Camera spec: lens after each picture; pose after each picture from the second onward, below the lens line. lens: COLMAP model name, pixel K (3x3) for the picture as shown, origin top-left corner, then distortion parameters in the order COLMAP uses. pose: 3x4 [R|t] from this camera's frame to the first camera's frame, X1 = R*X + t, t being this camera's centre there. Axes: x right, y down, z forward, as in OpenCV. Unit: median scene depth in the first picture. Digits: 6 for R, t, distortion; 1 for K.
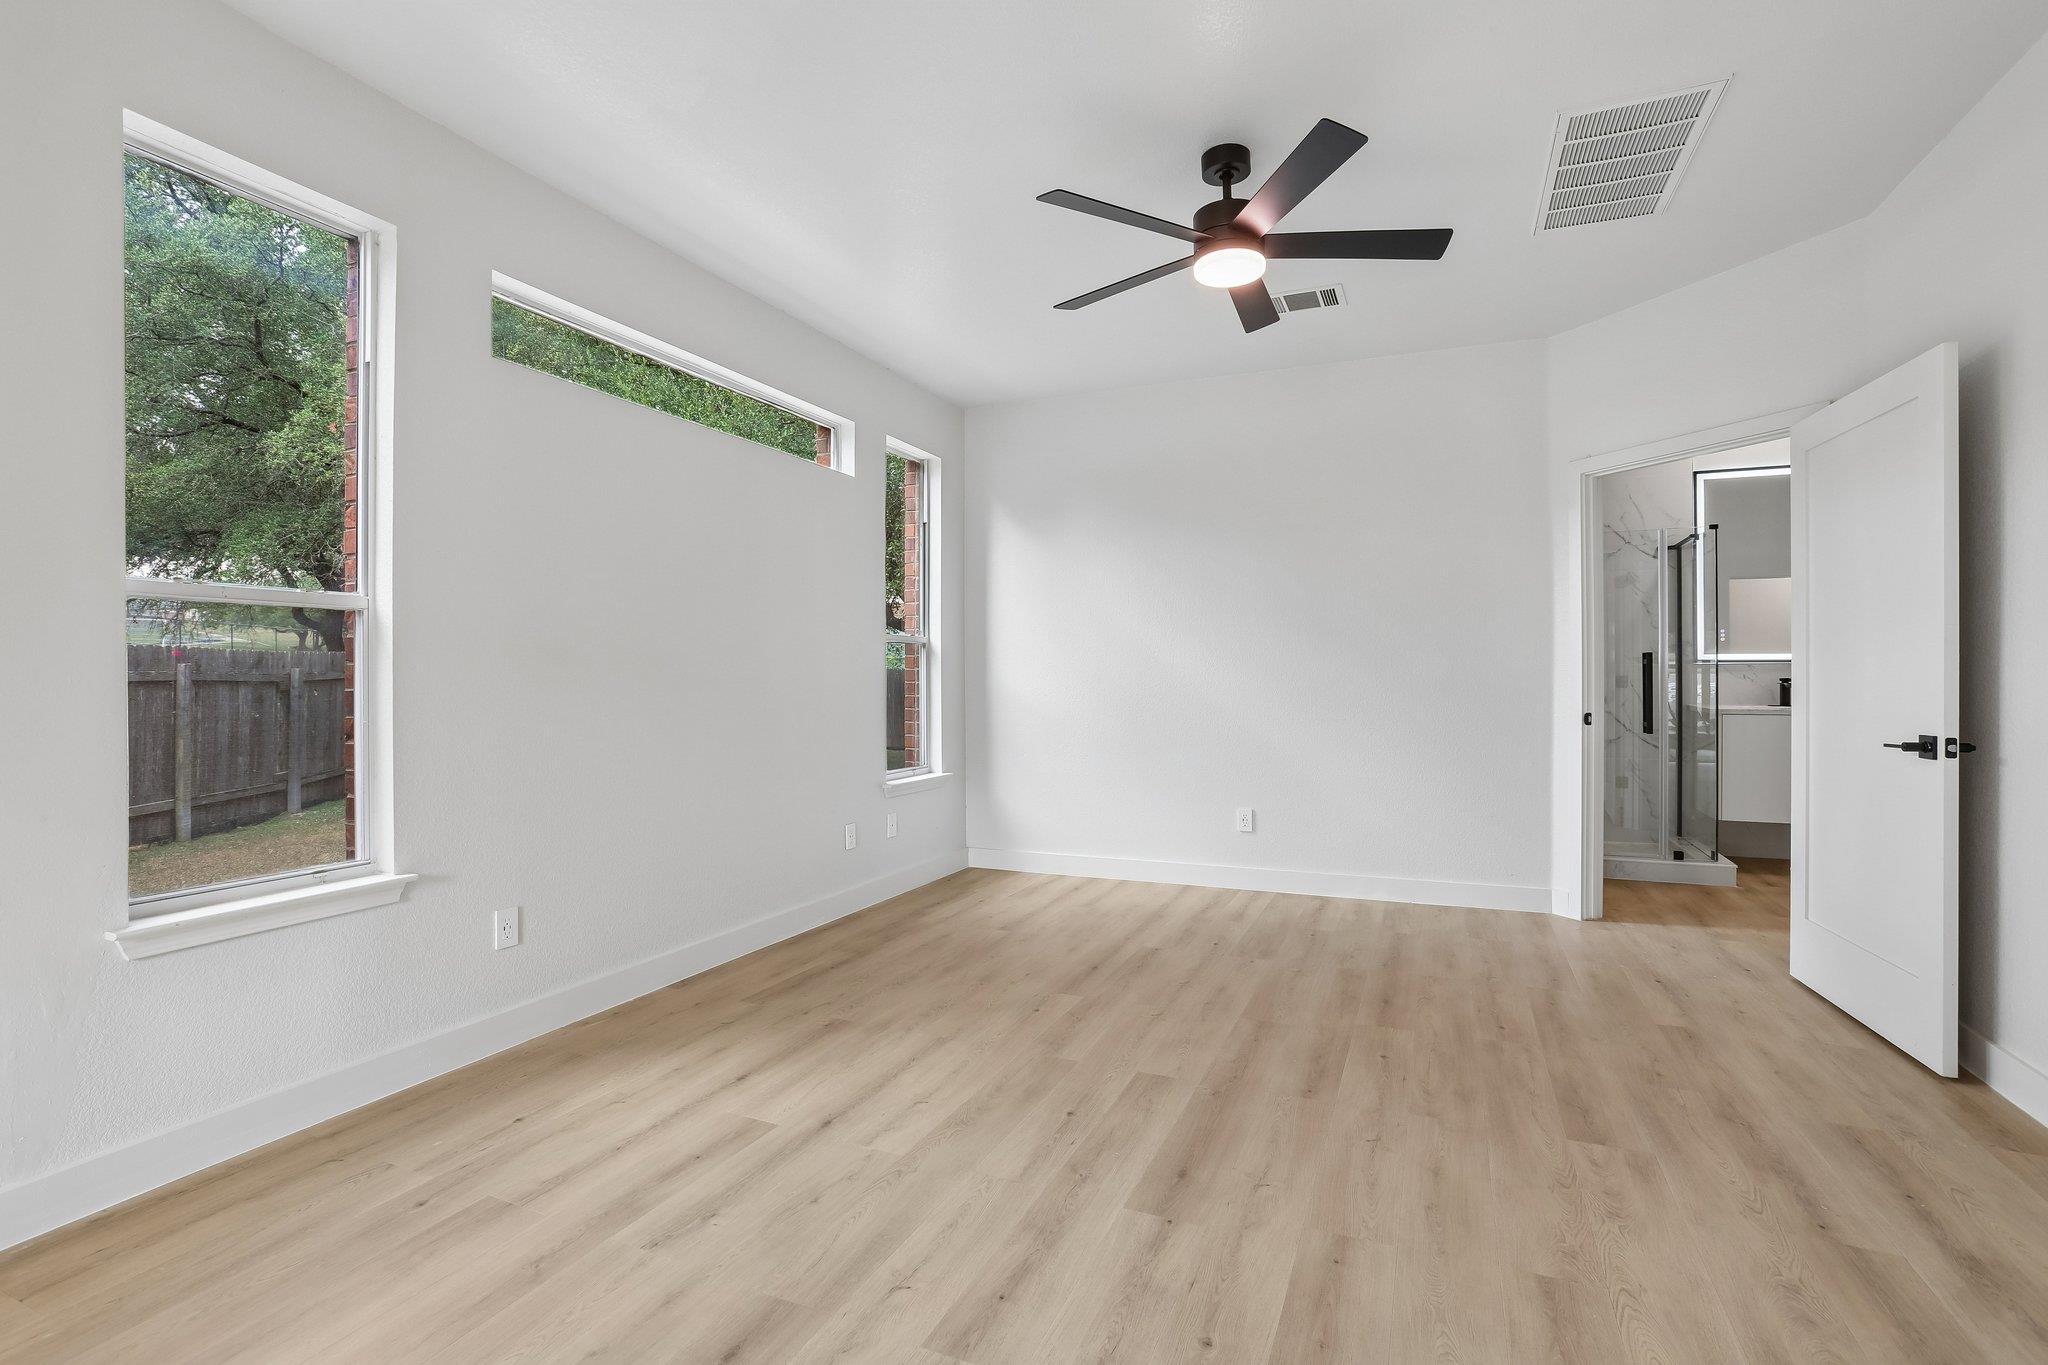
lens RADIAL K [[915.5, 0, 1018.8], [0, 915.5, 673.4], [0, 0, 1]] dist [-0.055390, 0.029881]
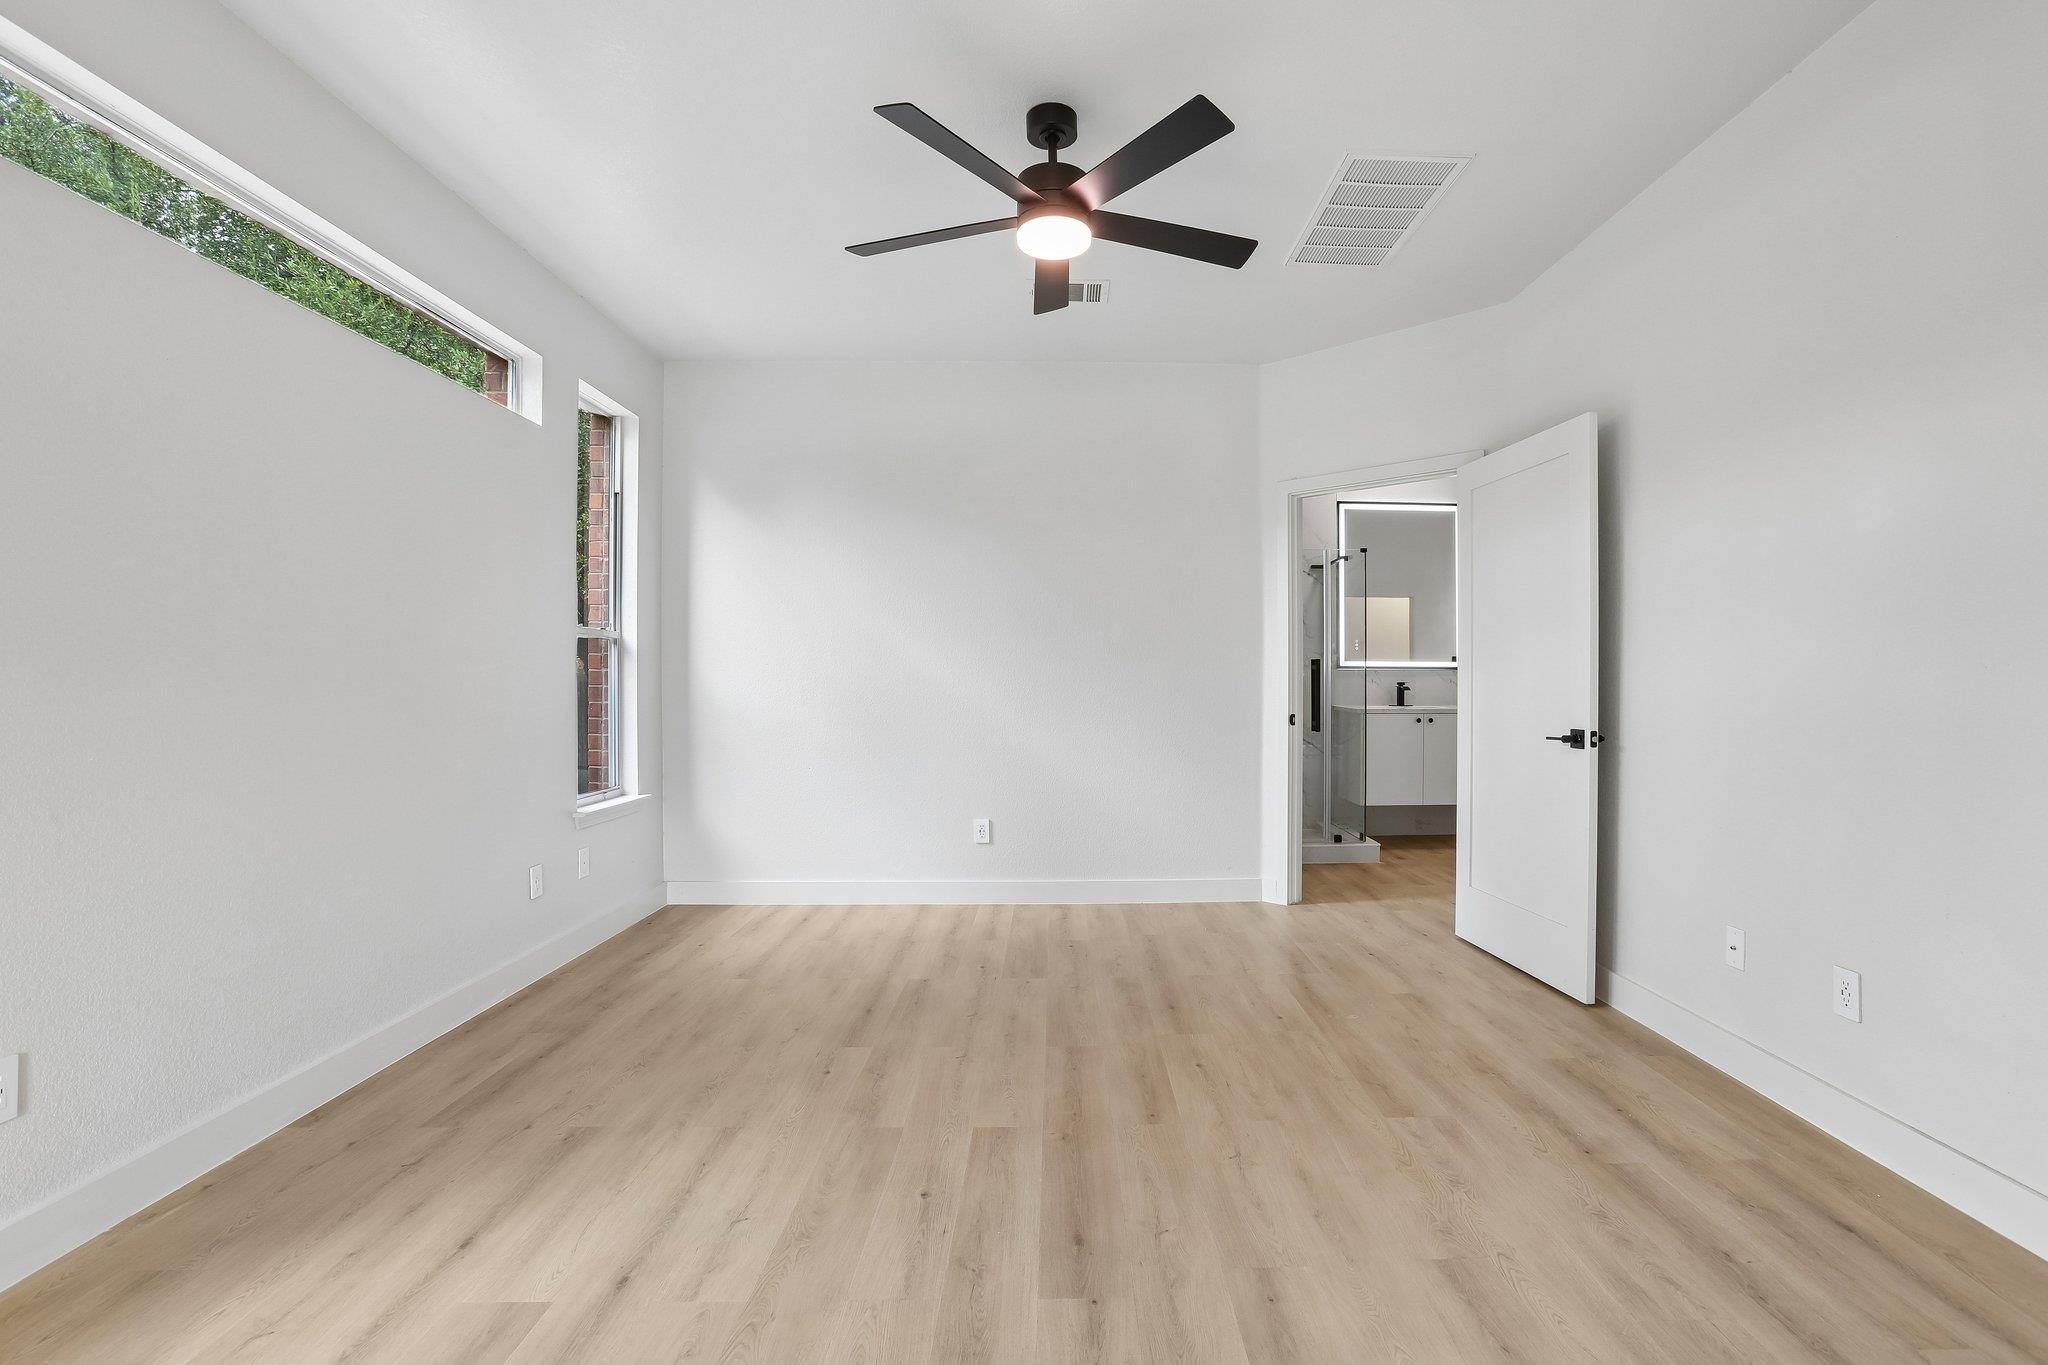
lens RADIAL K [[938.6, 0, 1028.8], [0, 938.6, 678.2], [0, 0, 1]] dist [-0.071187, 0.044191]
pose [[0.911308, 0.003381, 0.411711, -0.159129], [-0.003980, 0.999992, 0.000596, 0.001046], [-0.411705, -0.002182, 0.911314, 0.131168]]
